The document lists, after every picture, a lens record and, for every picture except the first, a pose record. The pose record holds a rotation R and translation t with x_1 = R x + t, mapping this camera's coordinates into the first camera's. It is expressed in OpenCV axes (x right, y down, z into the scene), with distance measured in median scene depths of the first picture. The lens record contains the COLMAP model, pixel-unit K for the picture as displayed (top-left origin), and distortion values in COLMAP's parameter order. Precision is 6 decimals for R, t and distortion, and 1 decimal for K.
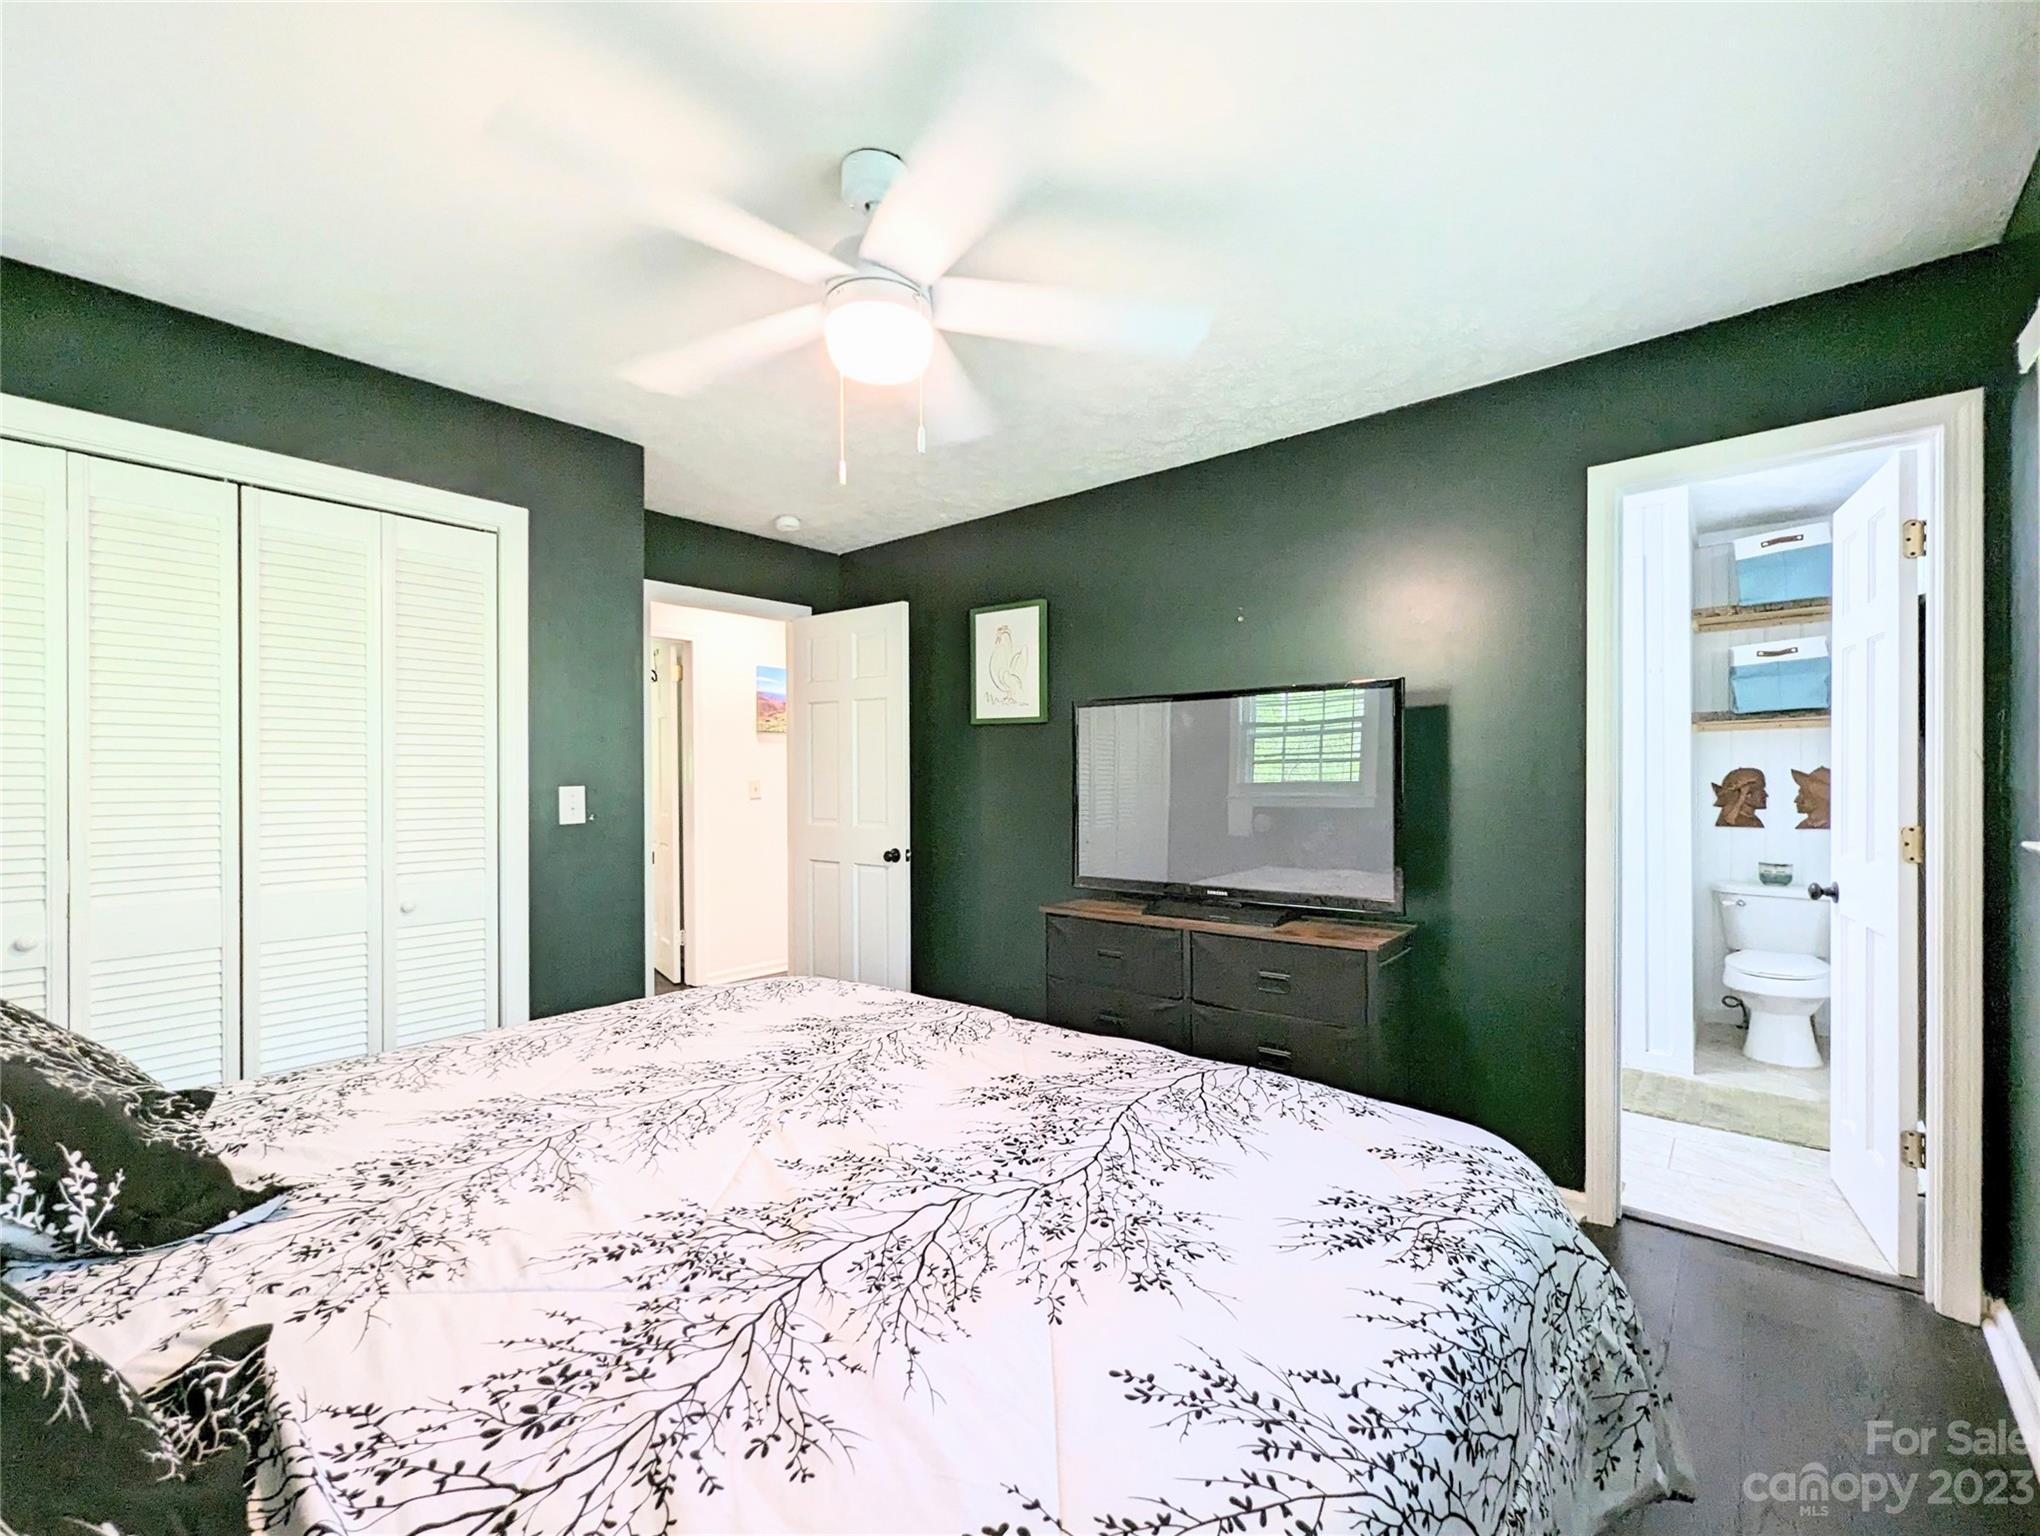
lens RADIAL K [[867.0, 0, 1028.1], [0, 867.0, 772.9], [0, 0, 1]] dist [-0.007533, 0.000052]
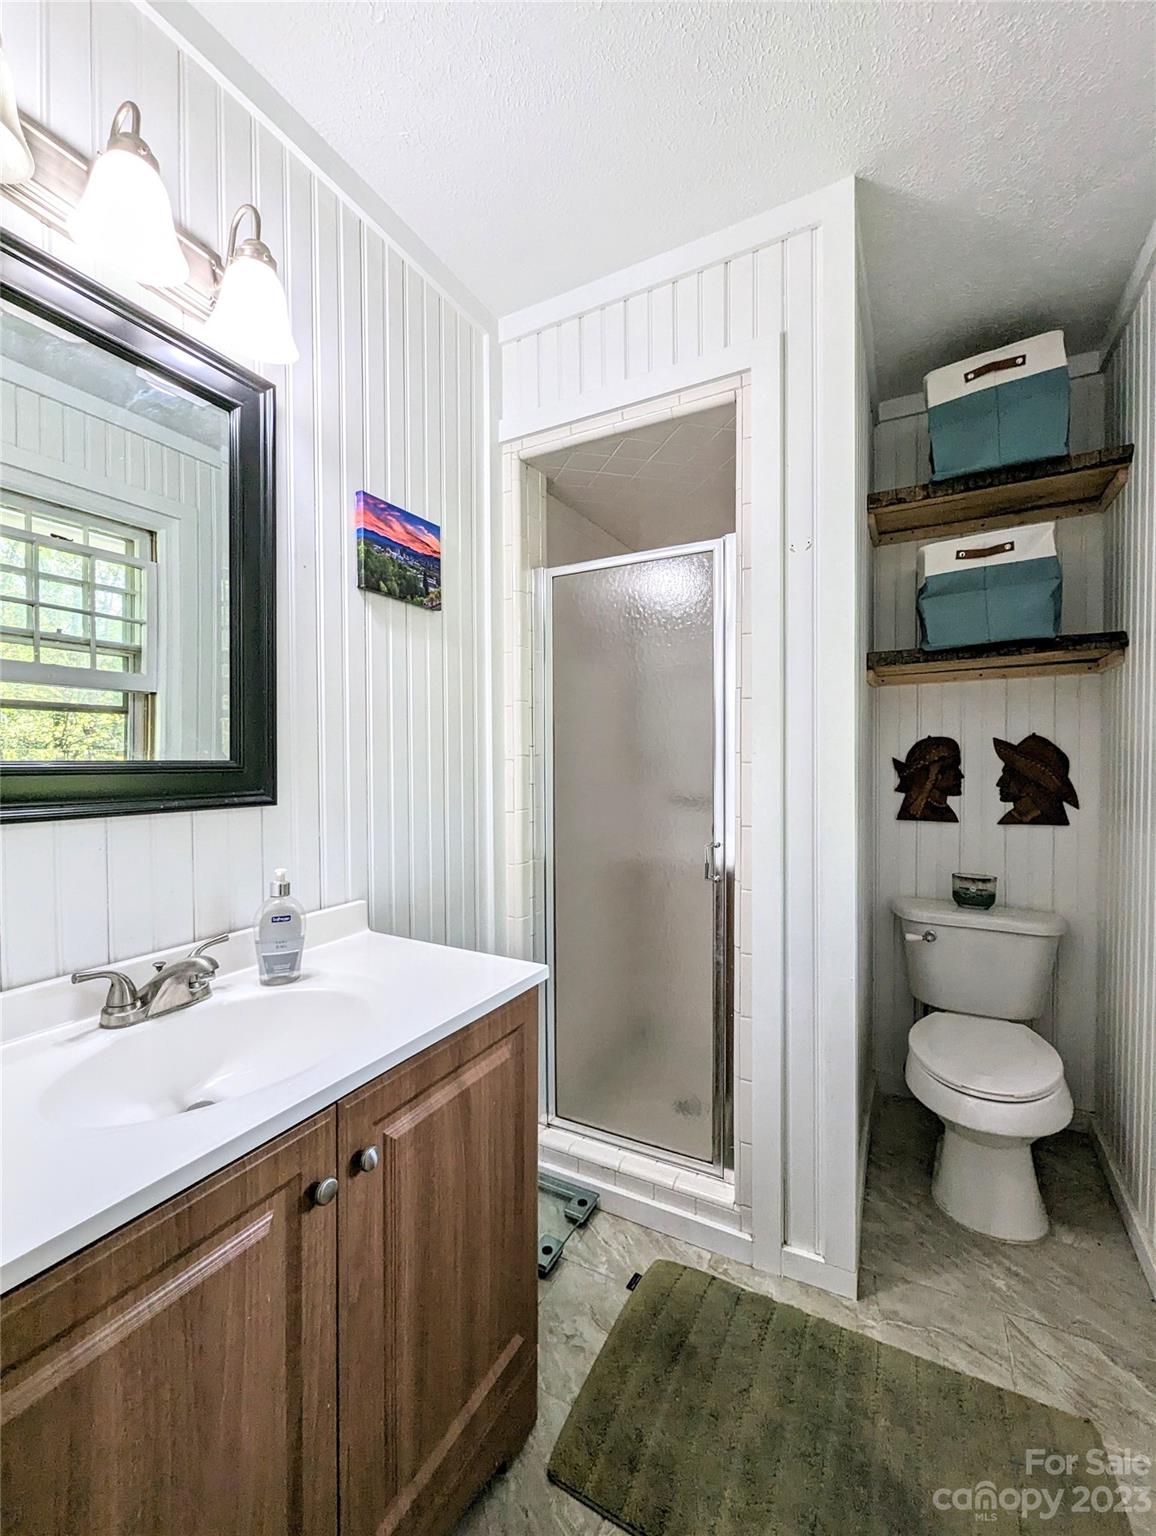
lens RADIAL K [[652.8, 0, 568.6], [0, 652.8, 767.4], [0, 0, 1]] dist [-0.007533, 0.000052]
pose [[0.977840, -0.000982, 0.209353, 0.441683], [-0.002397, 0.999871, 0.015886, 0.011837], [-0.209341, -0.016035, 0.977711, 0.559651]]
